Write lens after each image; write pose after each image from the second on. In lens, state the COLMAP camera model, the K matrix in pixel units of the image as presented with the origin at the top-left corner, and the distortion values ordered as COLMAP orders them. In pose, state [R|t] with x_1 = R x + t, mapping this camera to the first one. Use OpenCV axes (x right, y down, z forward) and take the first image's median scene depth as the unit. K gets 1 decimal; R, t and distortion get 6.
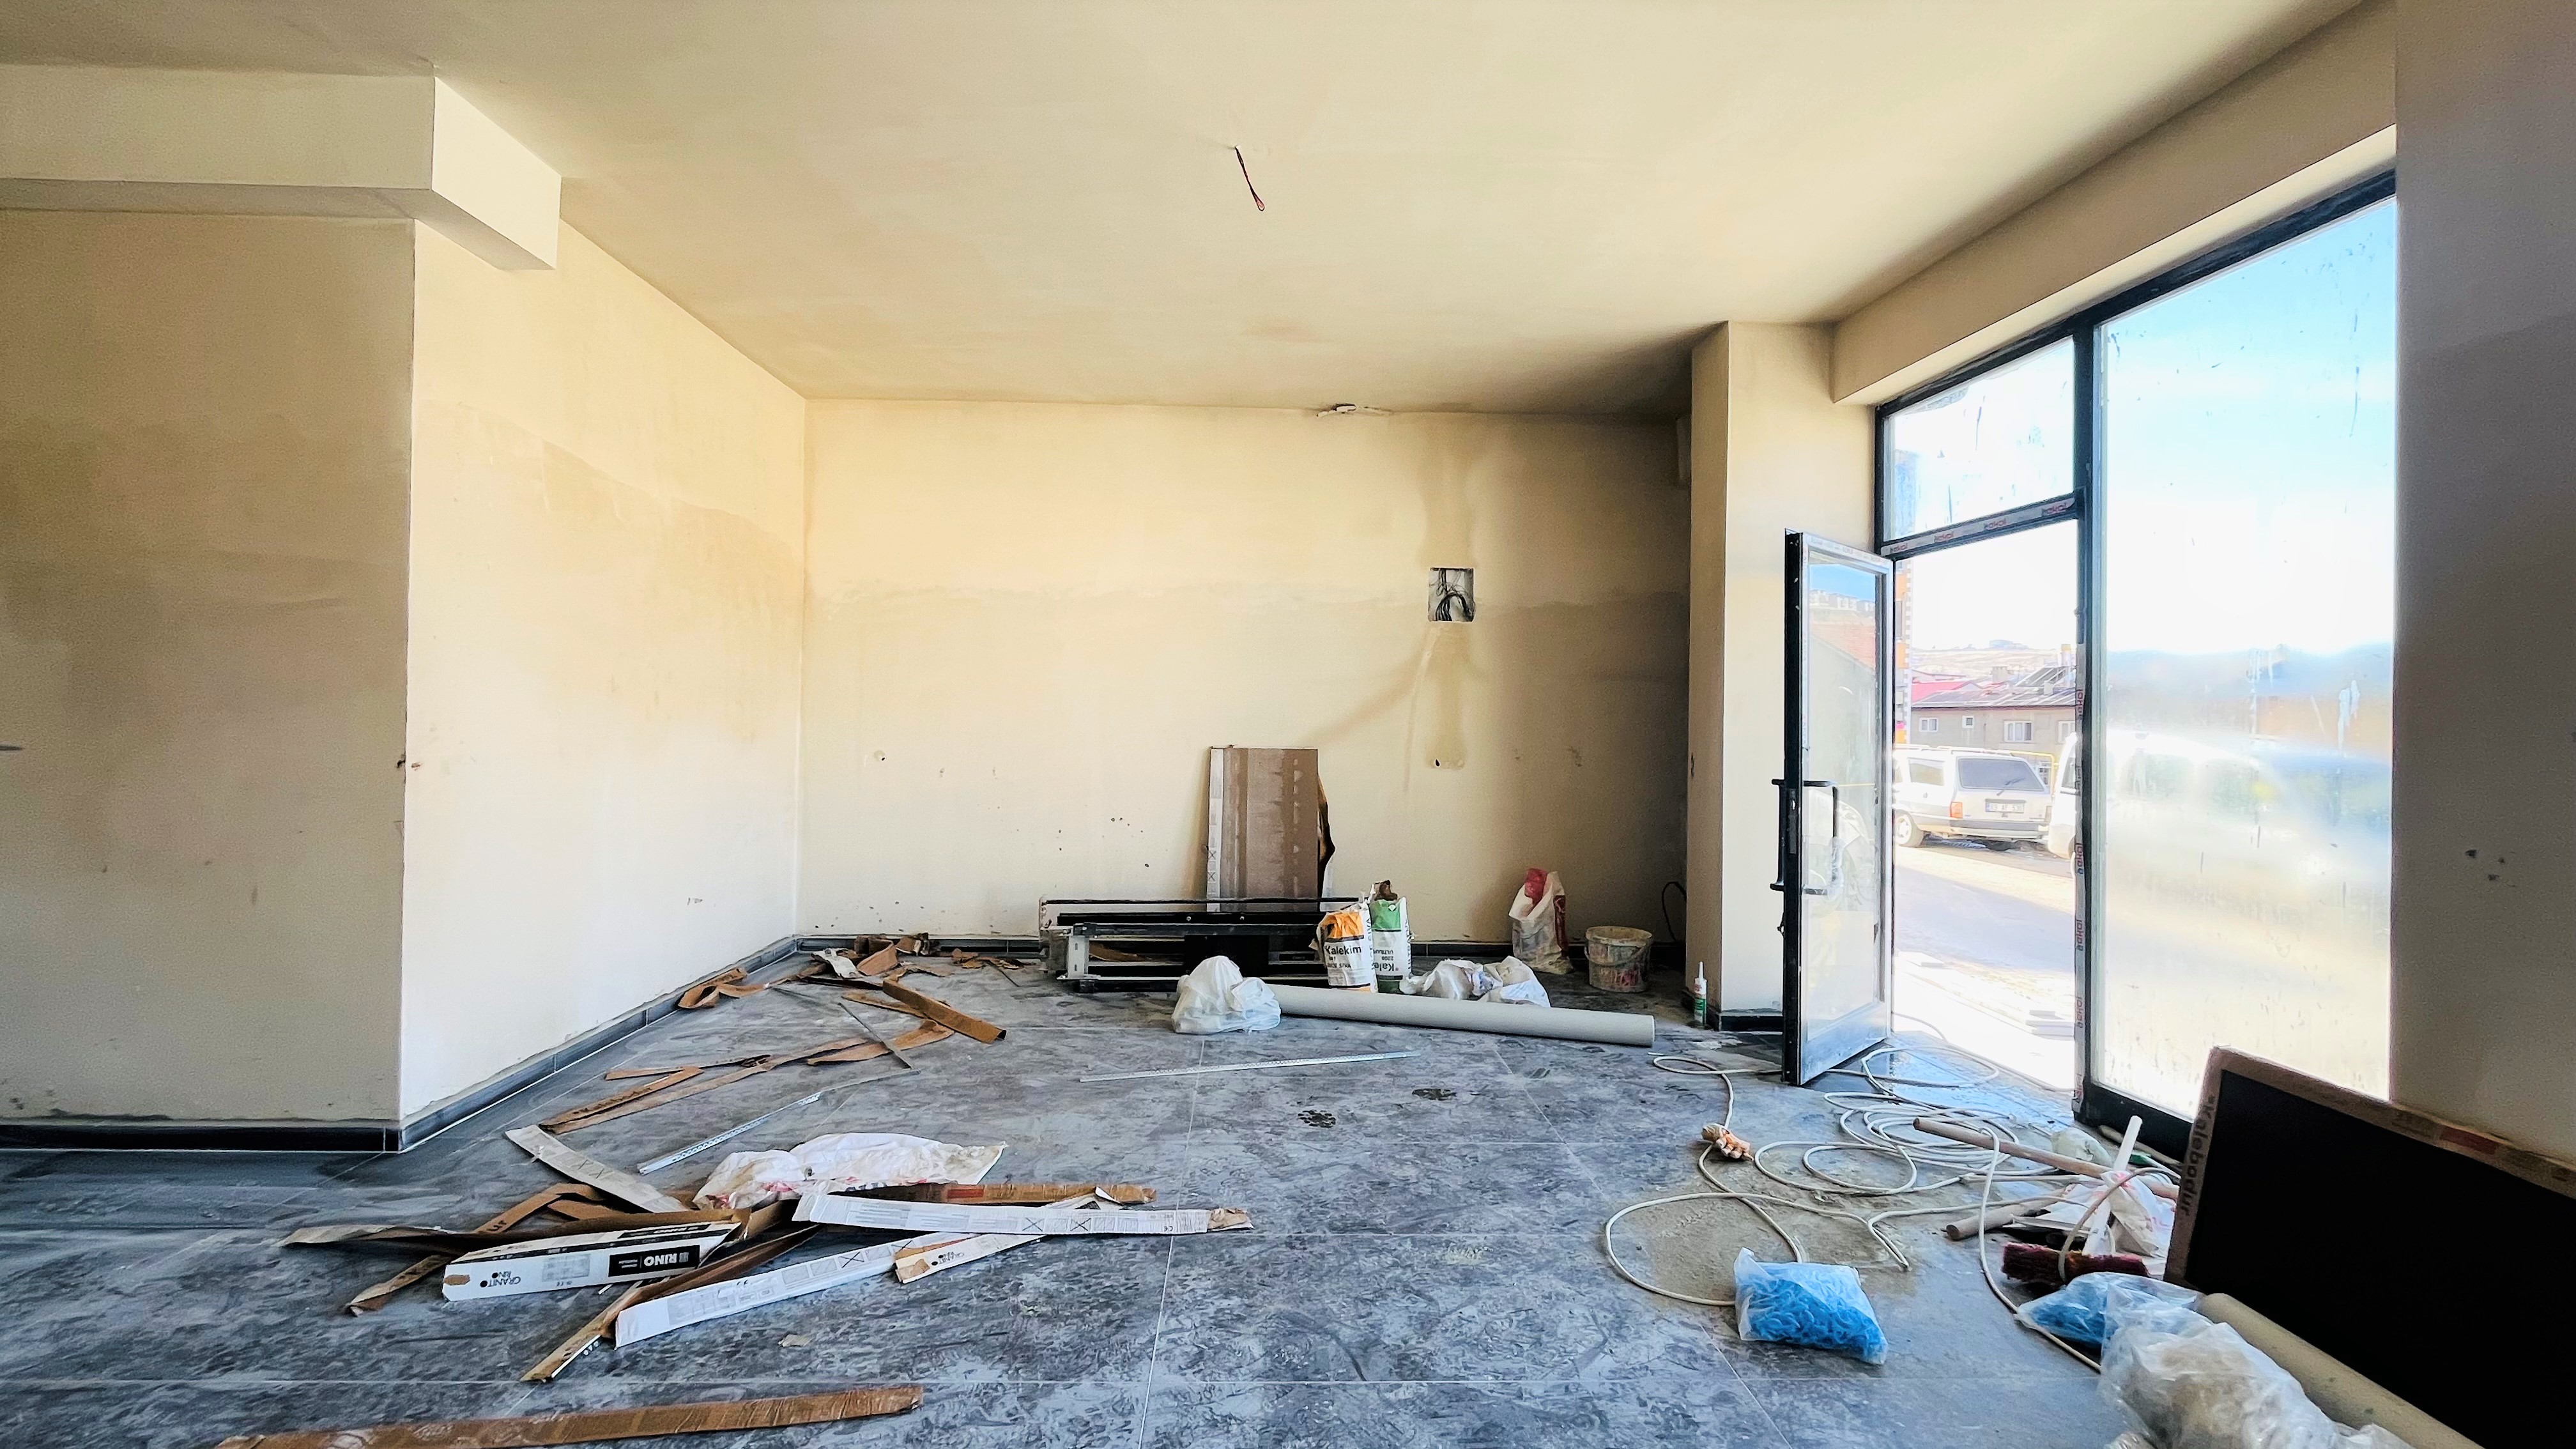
lens RADIAL K [[1036.0, 0, 1282.9], [0, 1036.0, 721.0], [0, 0, 1]] dist [-0.001385, -0.000087]
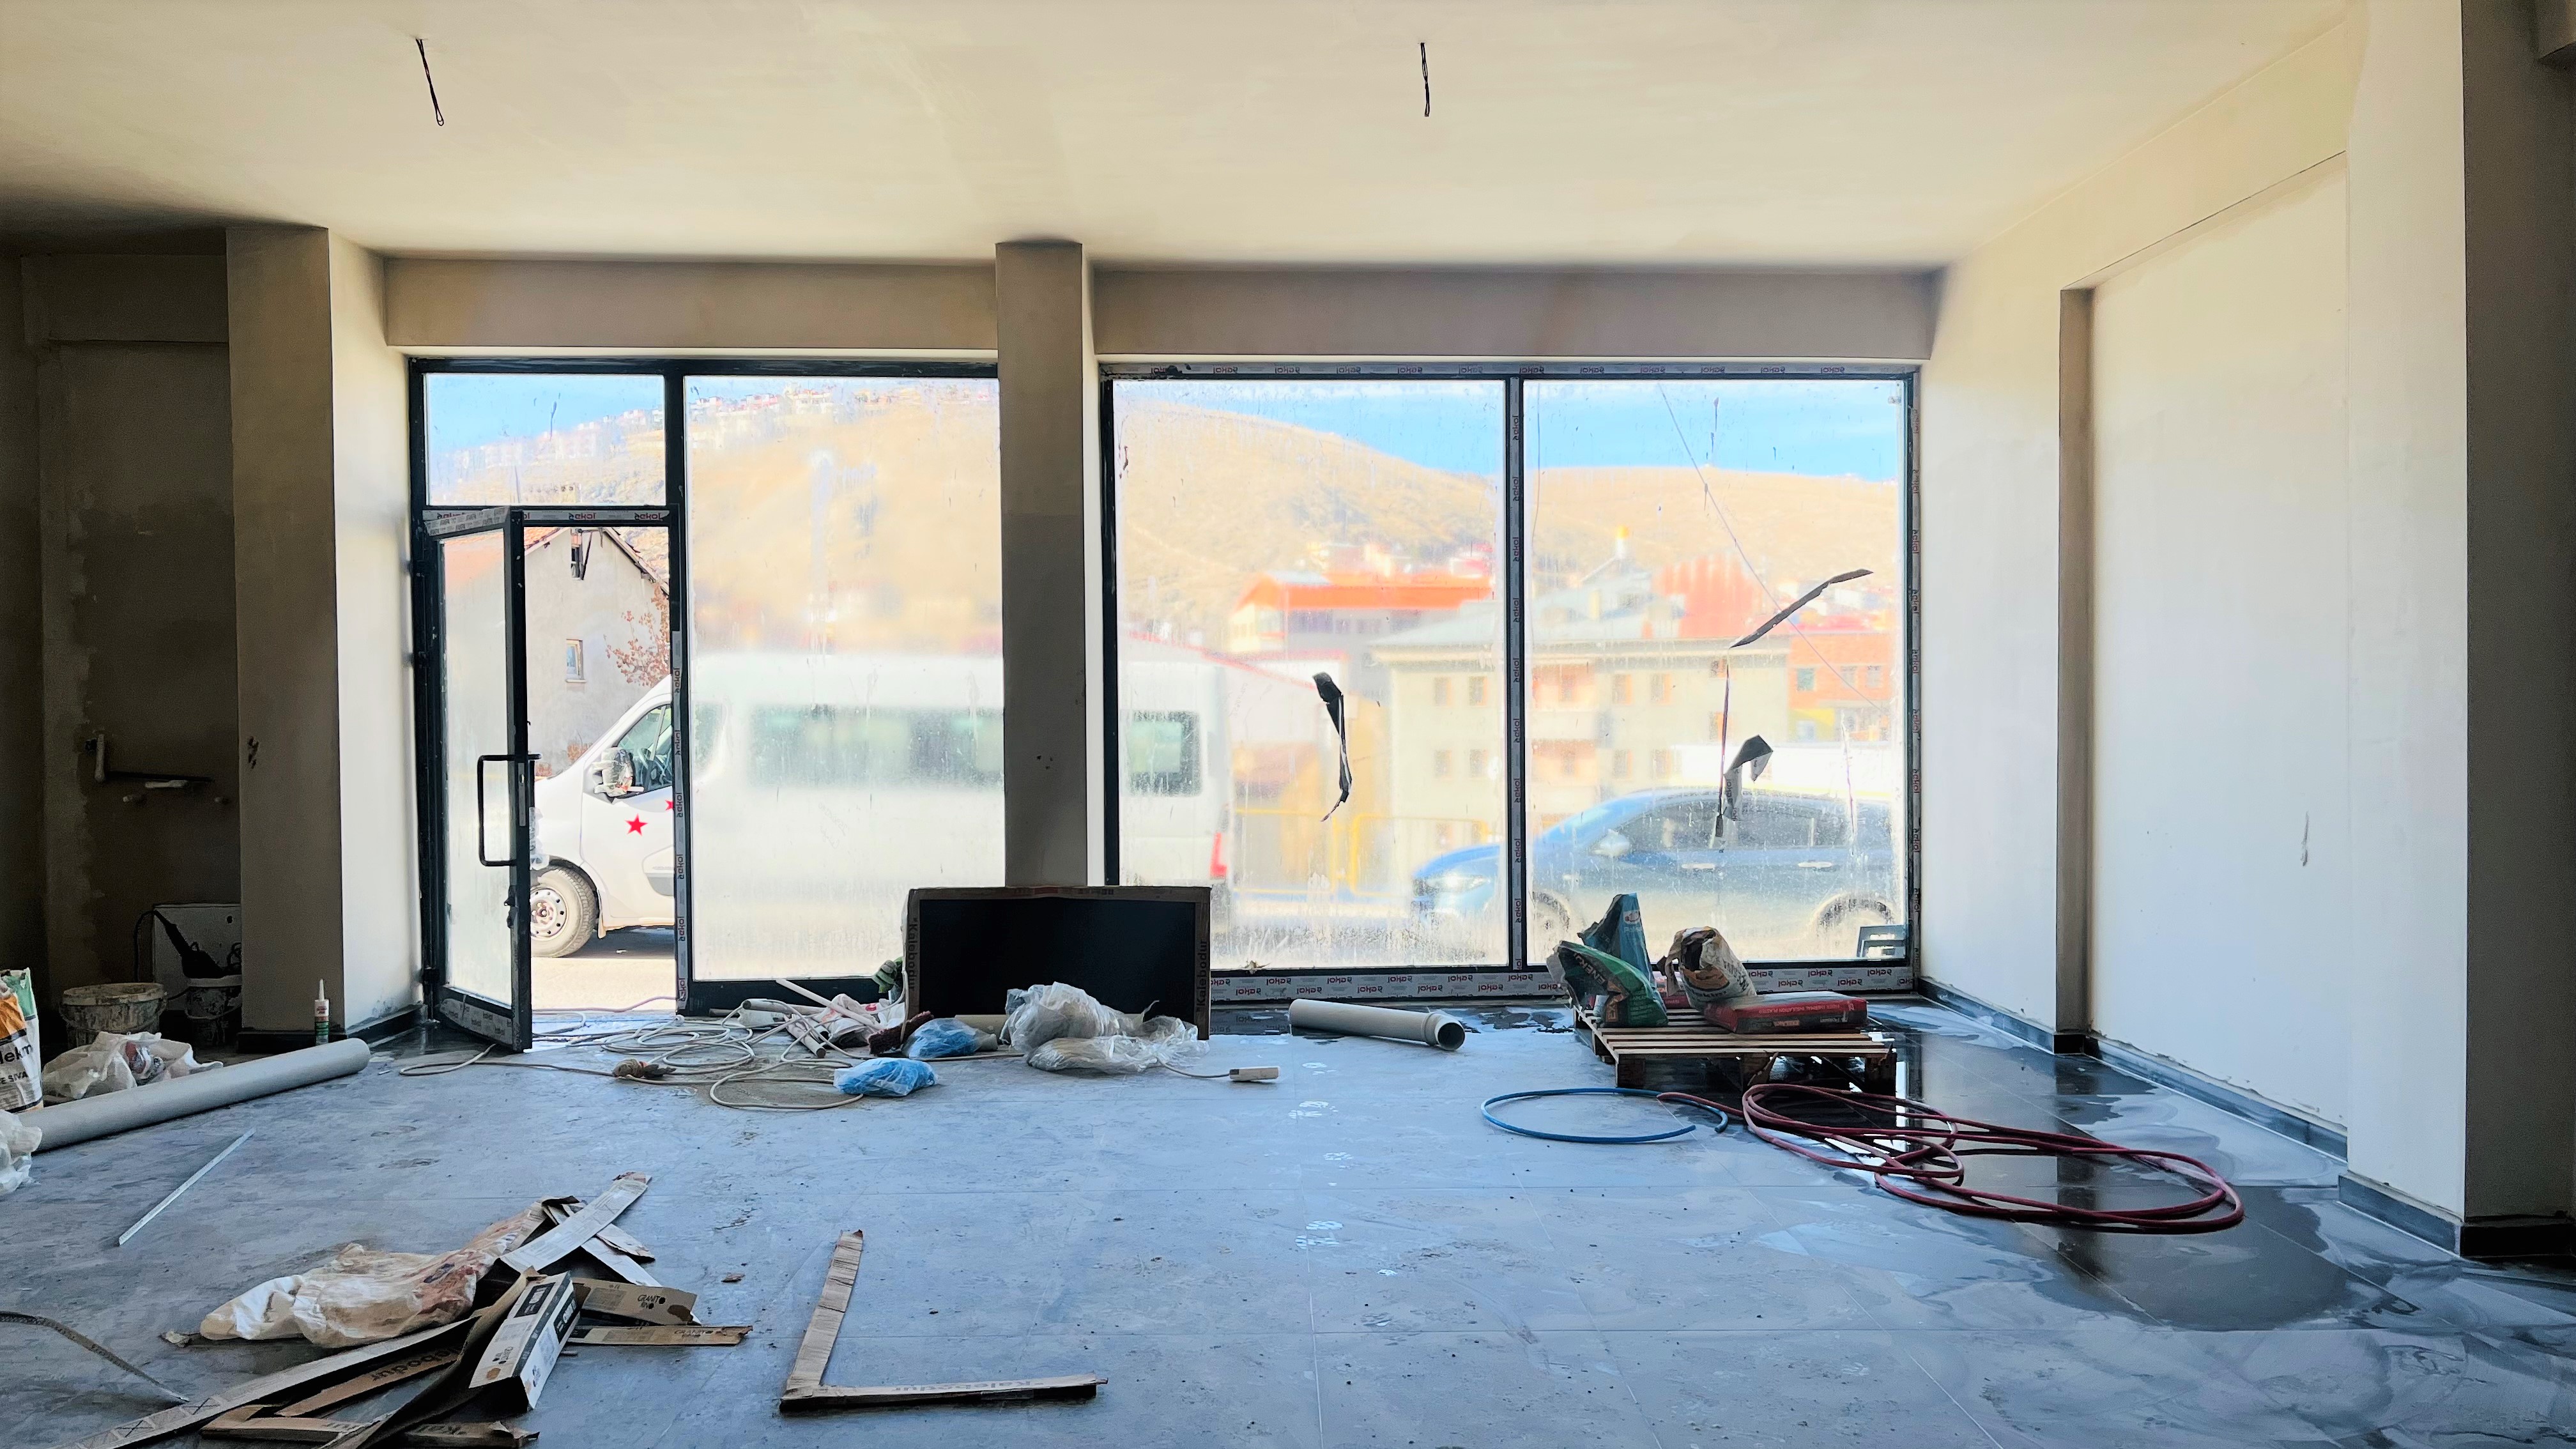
lens RADIAL K [[1974.3, 0, 1276.3], [0, 1974.3, 729.0], [0, 0, 1]] dist [0.035283, -0.002697]
pose [[0.019265, -0.029375, 0.999383, -1.727213], [0.001401, 0.999568, 0.029353, -0.027901], [-0.999813, 0.000834, 0.019298, 0.261708]]
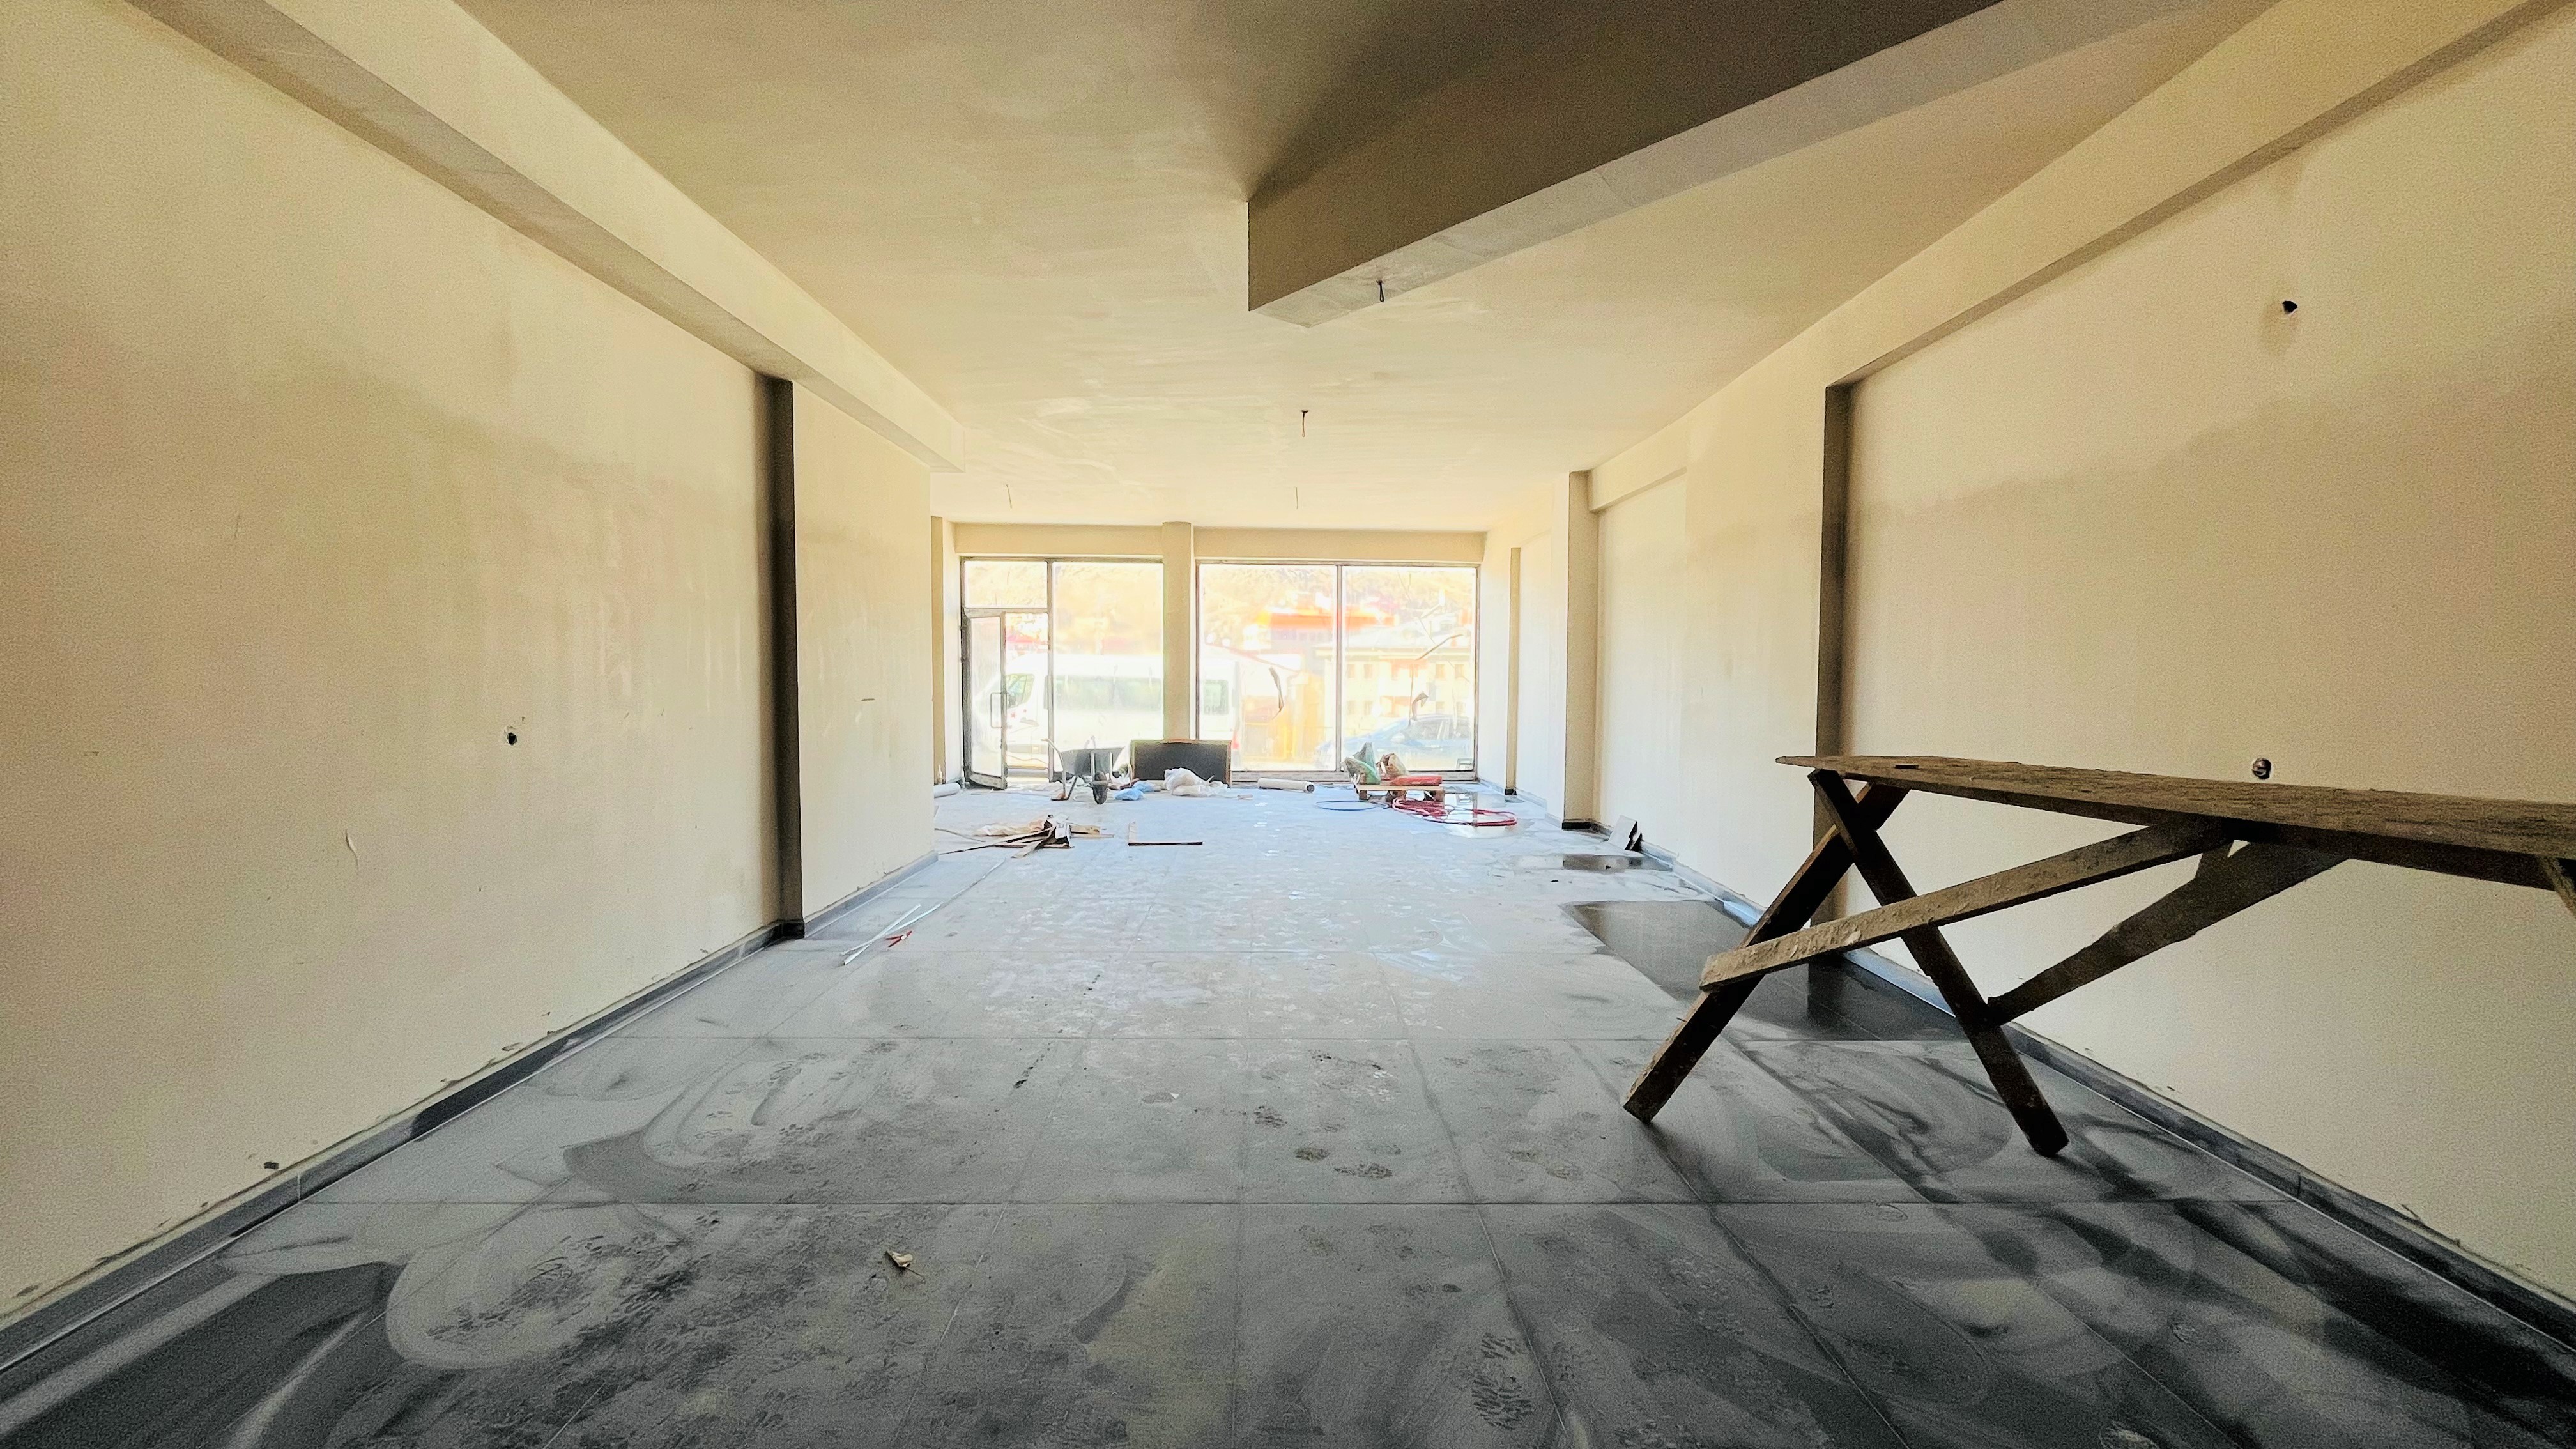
lens RADIAL K [[1036.0, 0, 1282.9], [0, 1036.0, 721.0], [0, 0, 1]] dist [-0.001385, -0.000087]
pose [[0.005149, -0.059002, 0.998245, -3.095679], [-0.012319, 0.998178, 0.059062, -0.057329], [-0.999911, -0.012602, 0.004413, 0.185527]]
